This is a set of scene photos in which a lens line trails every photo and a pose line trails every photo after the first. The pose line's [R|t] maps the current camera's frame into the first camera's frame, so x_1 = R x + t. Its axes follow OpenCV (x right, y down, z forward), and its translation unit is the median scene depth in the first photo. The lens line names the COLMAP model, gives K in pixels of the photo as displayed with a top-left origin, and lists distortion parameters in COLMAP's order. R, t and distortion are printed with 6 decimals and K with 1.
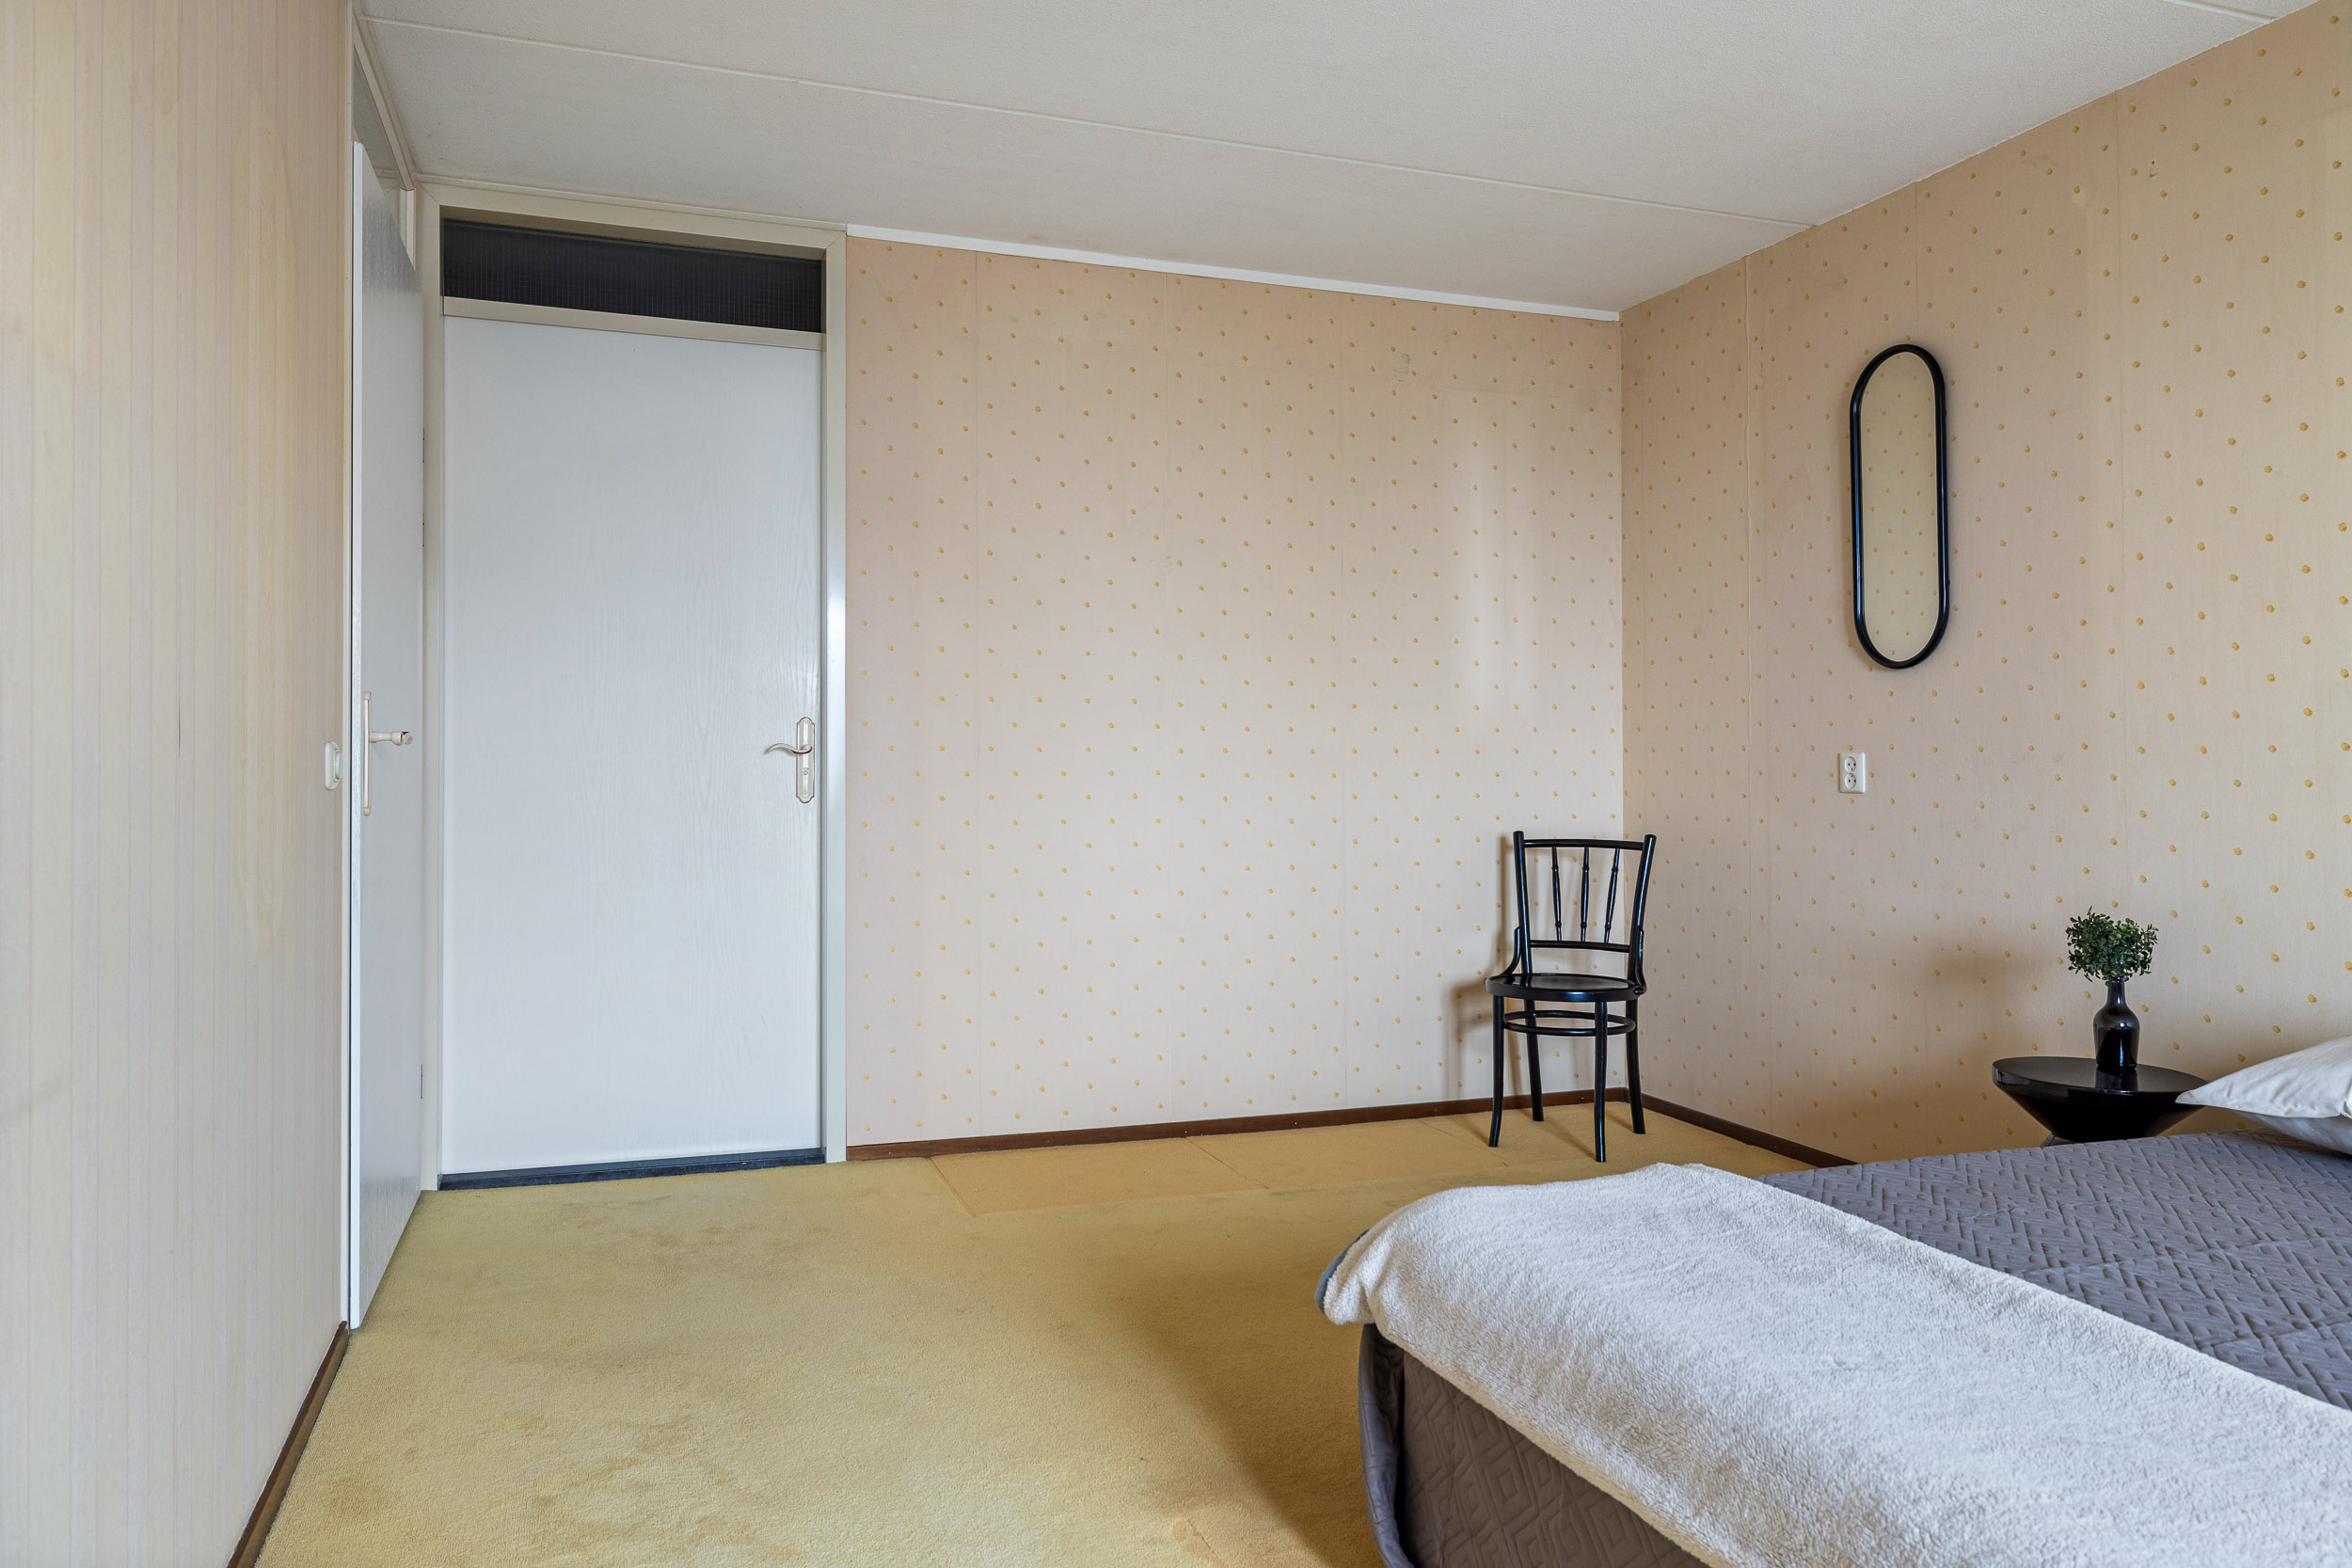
lens RADIAL K [[1615.3, 0, 1176.1], [0, 1615.3, 868.9], [0, 0, 1]] dist [0.000536, 0.000455]
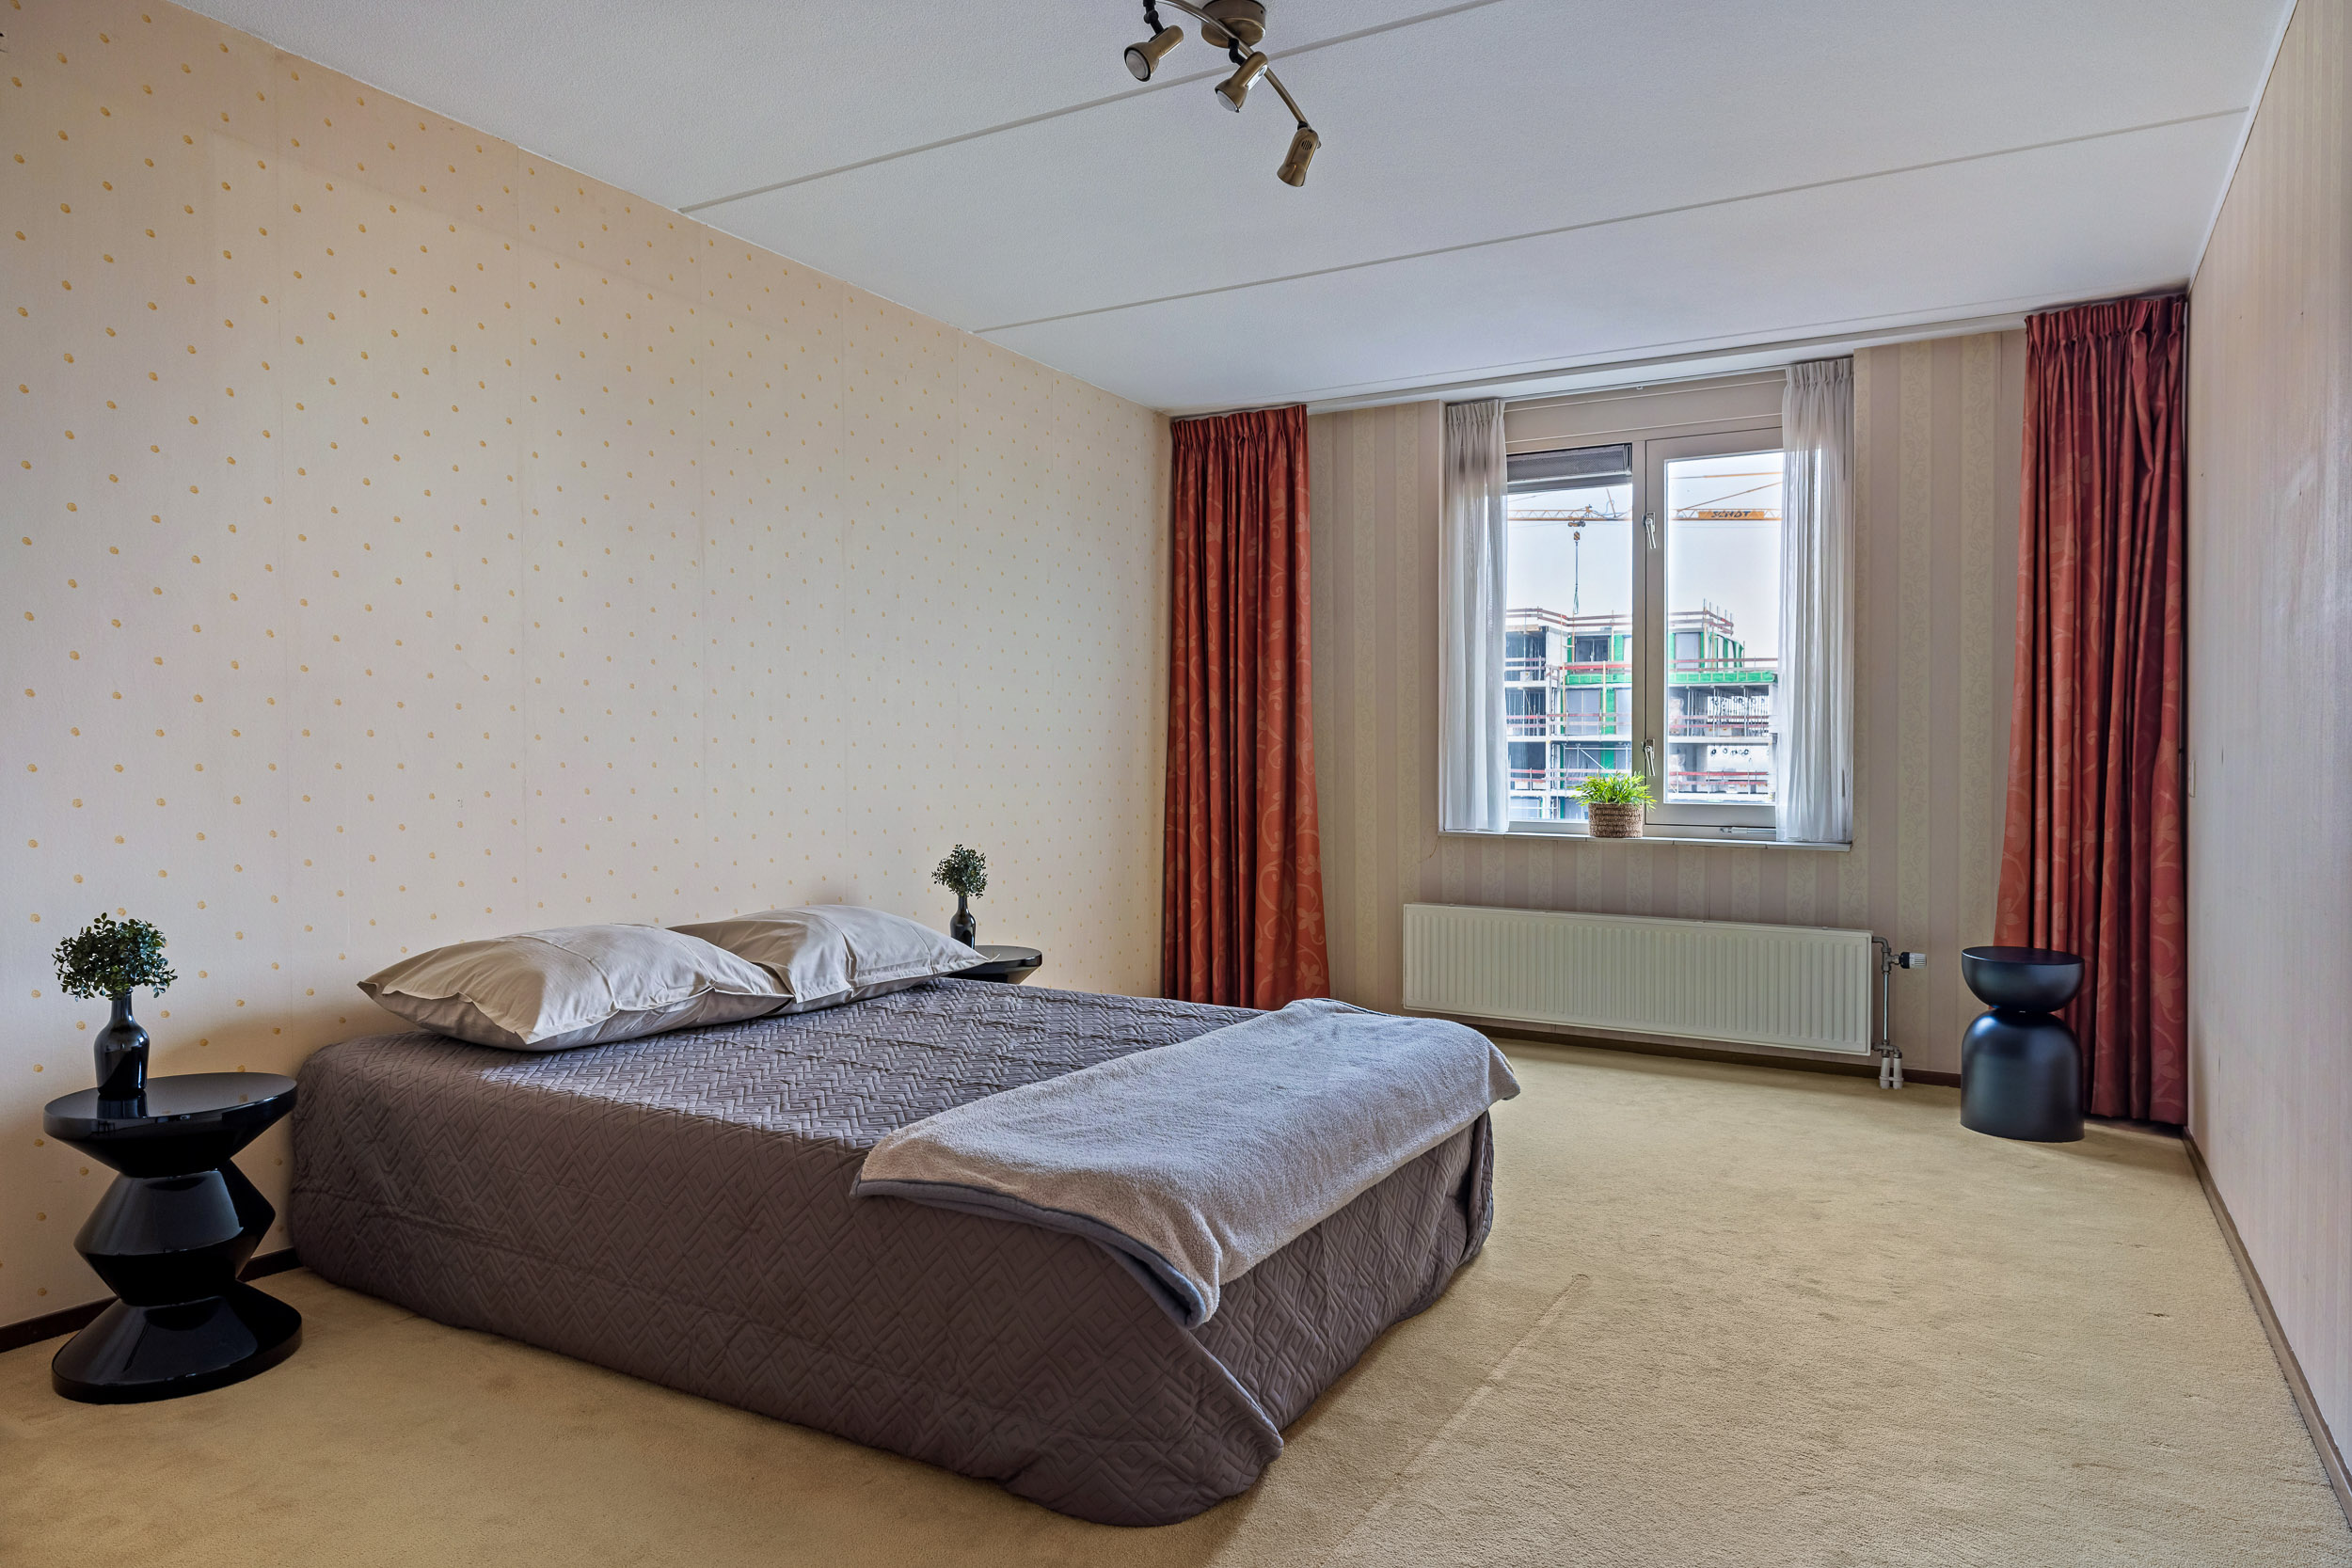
lens RADIAL K [[1452.2, 0, 1178.2], [0, 1452.2, 805.4], [0, 0, 1]] dist [-0.004726, 0.003003]
pose [[-0.650298, -0.029726, 0.759098, -0.299351], [0.037996, 0.996711, 0.071581, -0.053111], [-0.758729, 0.075391, -0.647029, 0.835726]]
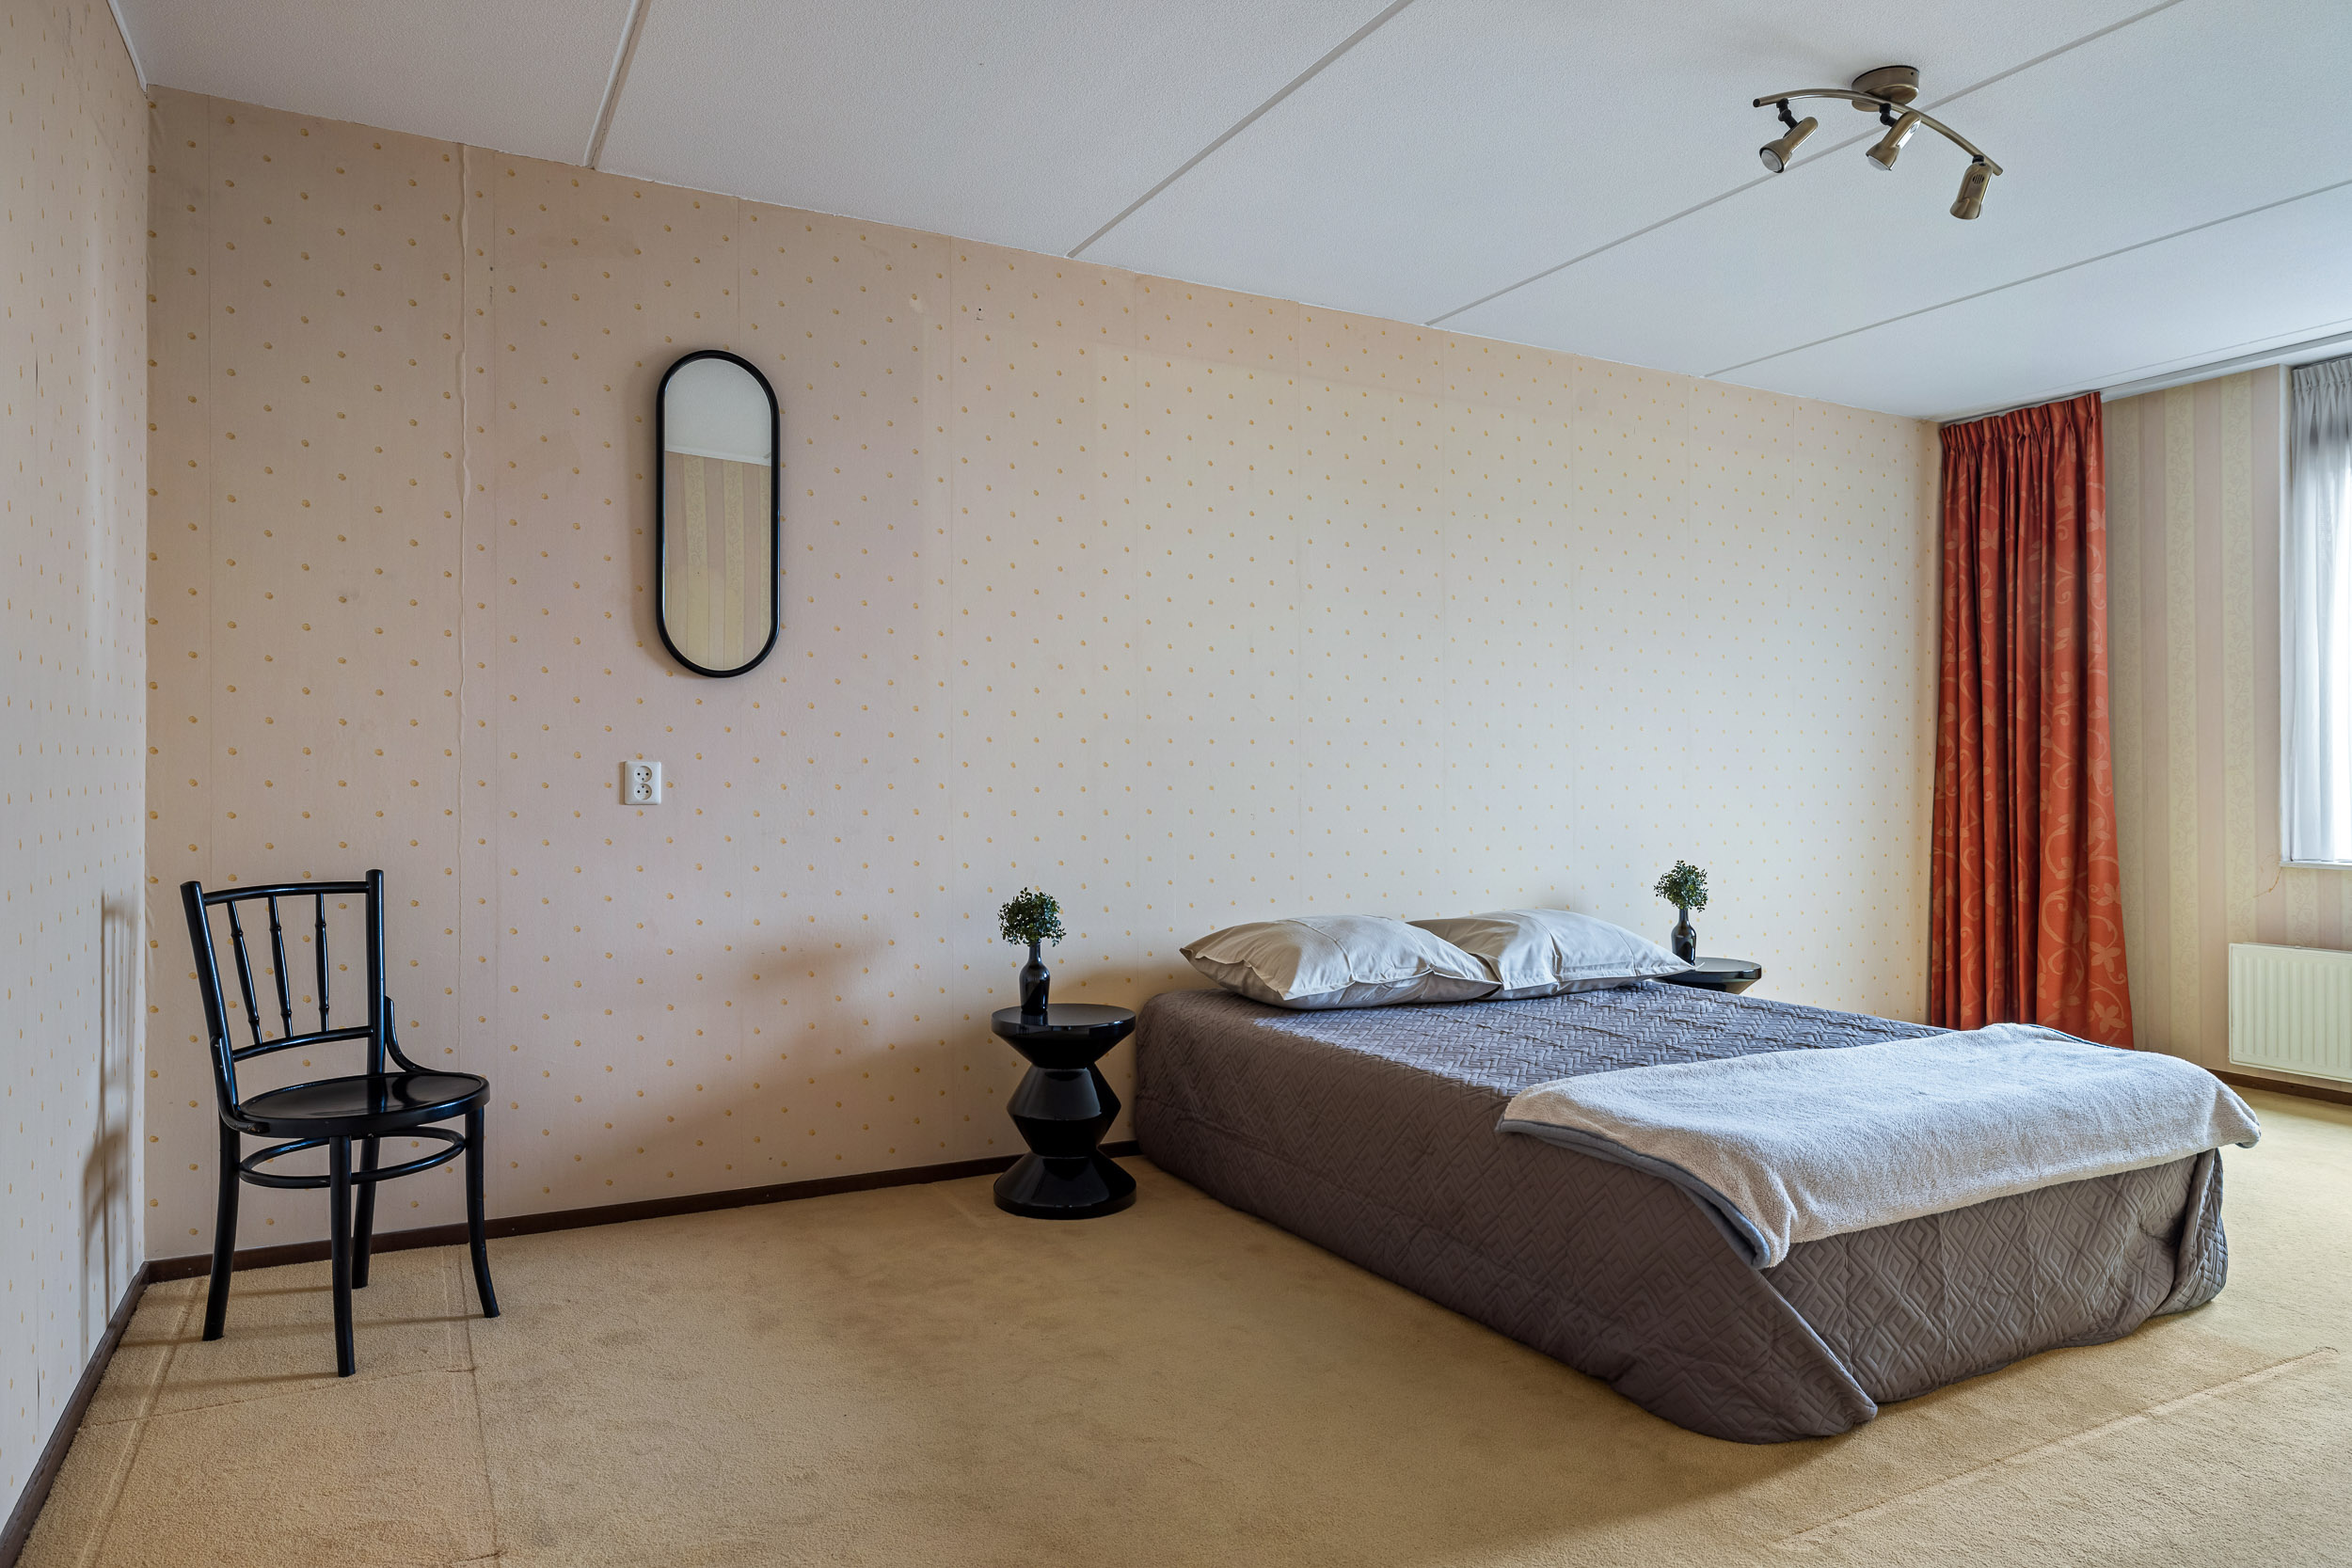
lens RADIAL K [[1452.2, 0, 1178.2], [0, 1452.2, 805.4], [0, 0, 1]] dist [-0.004726, 0.003003]
pose [[-0.156099, -0.020404, 0.987531, -0.452011], [0.057842, 0.997882, 0.029761, -0.053993], [-0.986046, 0.061767, -0.154588, 0.830530]]
